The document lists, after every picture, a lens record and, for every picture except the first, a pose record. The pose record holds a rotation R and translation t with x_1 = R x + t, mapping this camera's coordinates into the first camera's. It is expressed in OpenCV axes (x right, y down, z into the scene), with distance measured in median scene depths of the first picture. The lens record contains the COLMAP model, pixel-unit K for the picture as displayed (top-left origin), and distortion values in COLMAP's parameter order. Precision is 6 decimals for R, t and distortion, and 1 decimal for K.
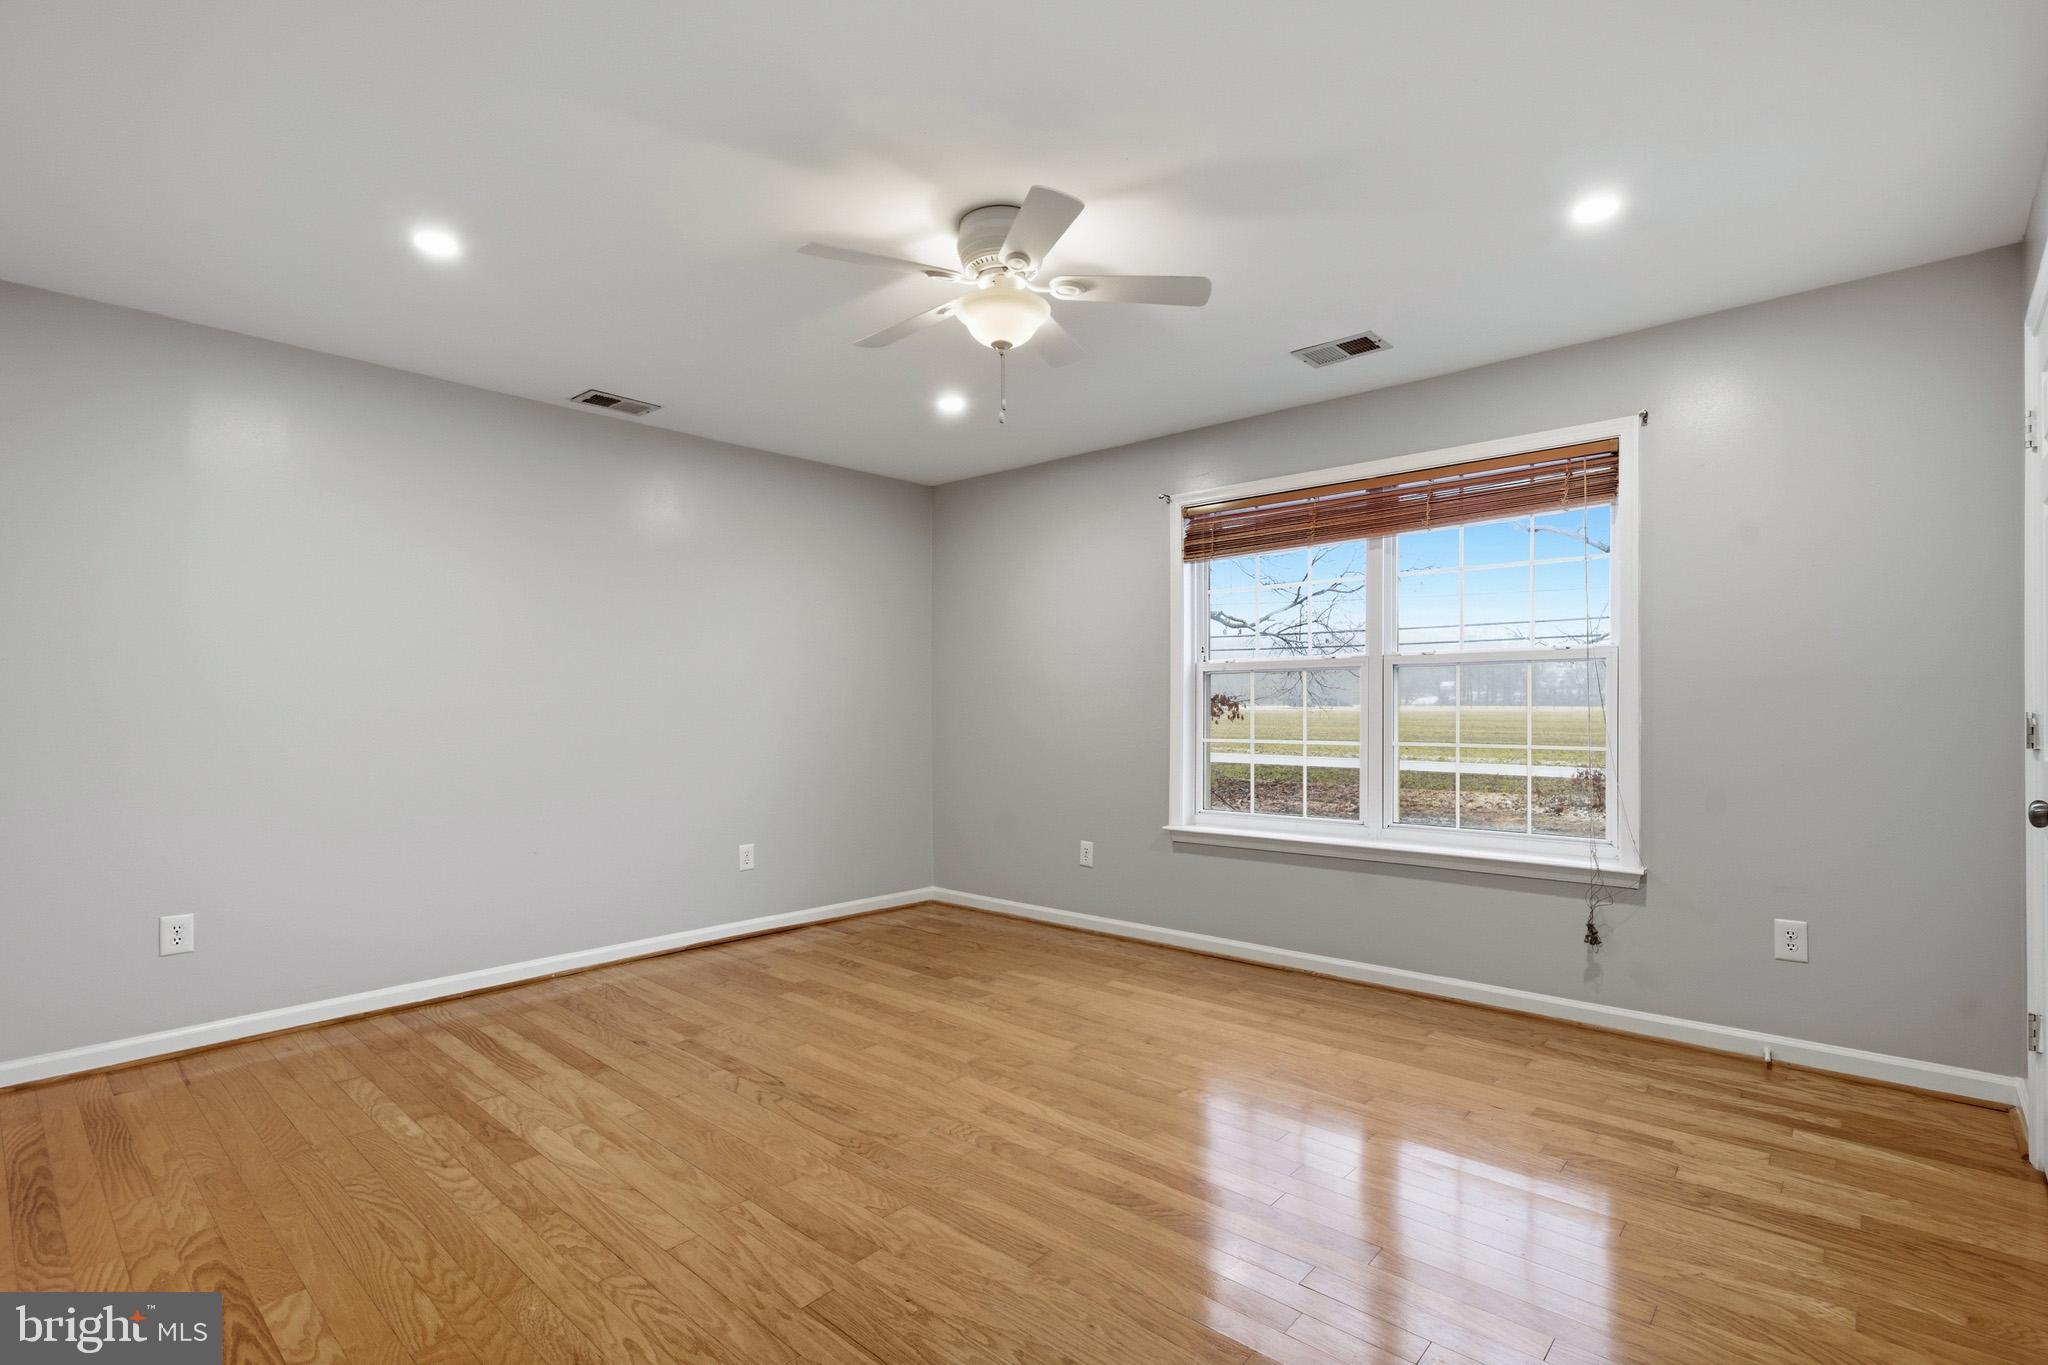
lens RADIAL K [[812.4, 0, 1012.5], [0, 812.4, 692.6], [0, 0, 1]] dist [0.001504, 0.000407]
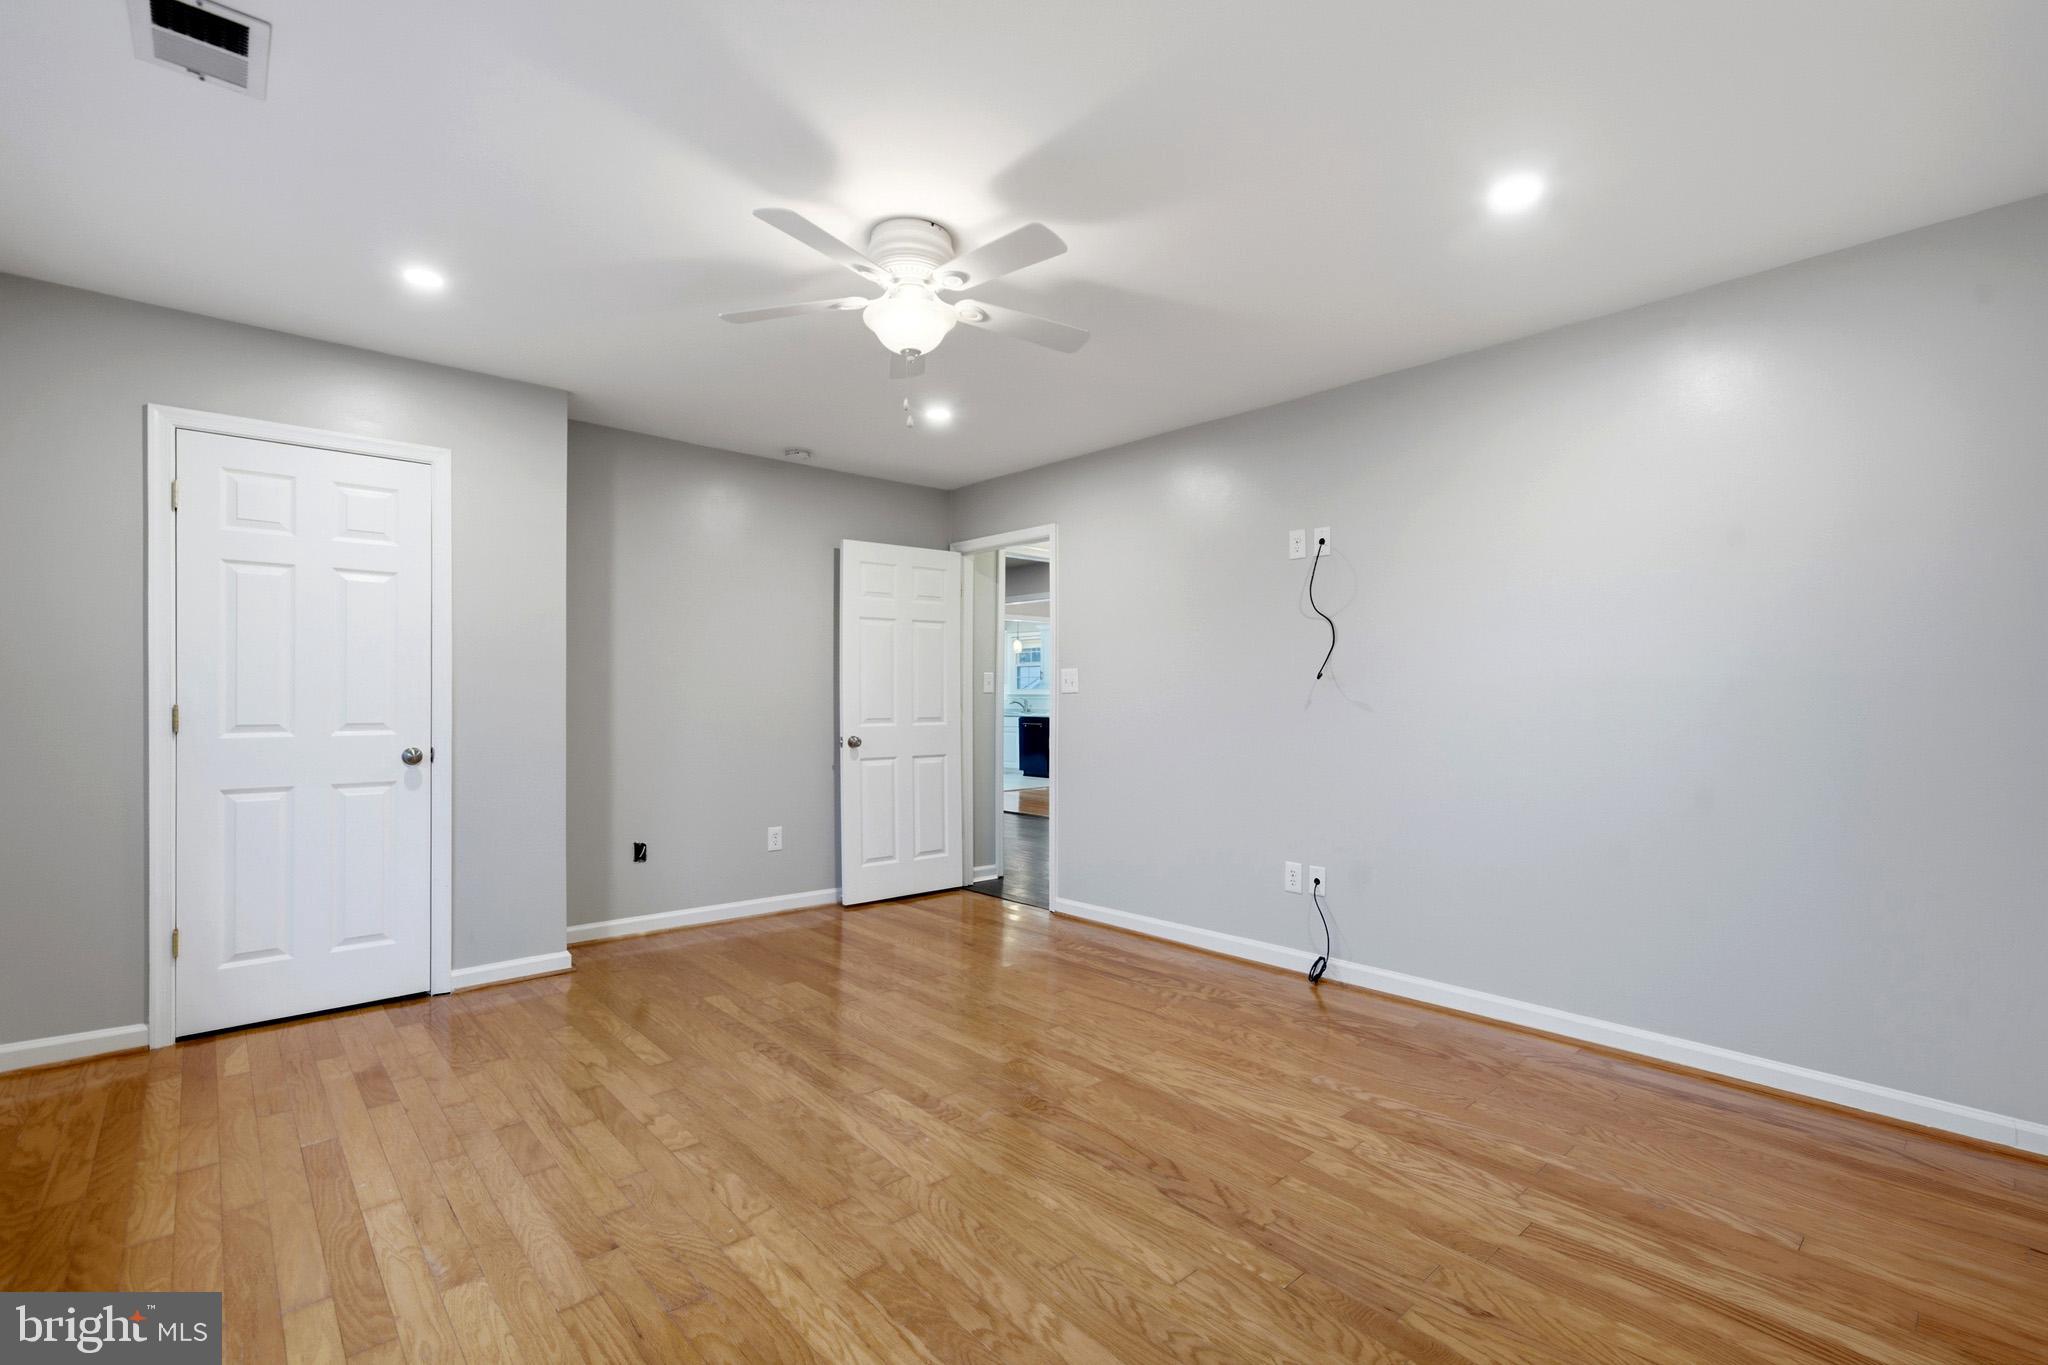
lens RADIAL K [[812.4, 0, 1012.5], [0, 812.4, 692.6], [0, 0, 1]] dist [0.001504, 0.000407]
pose [[-0.992071, 0.002256, 0.125660, -0.272212], [-0.000693, 0.999726, -0.023418, 0.030563], [-0.125678, -0.023320, -0.991797, 2.024947]]
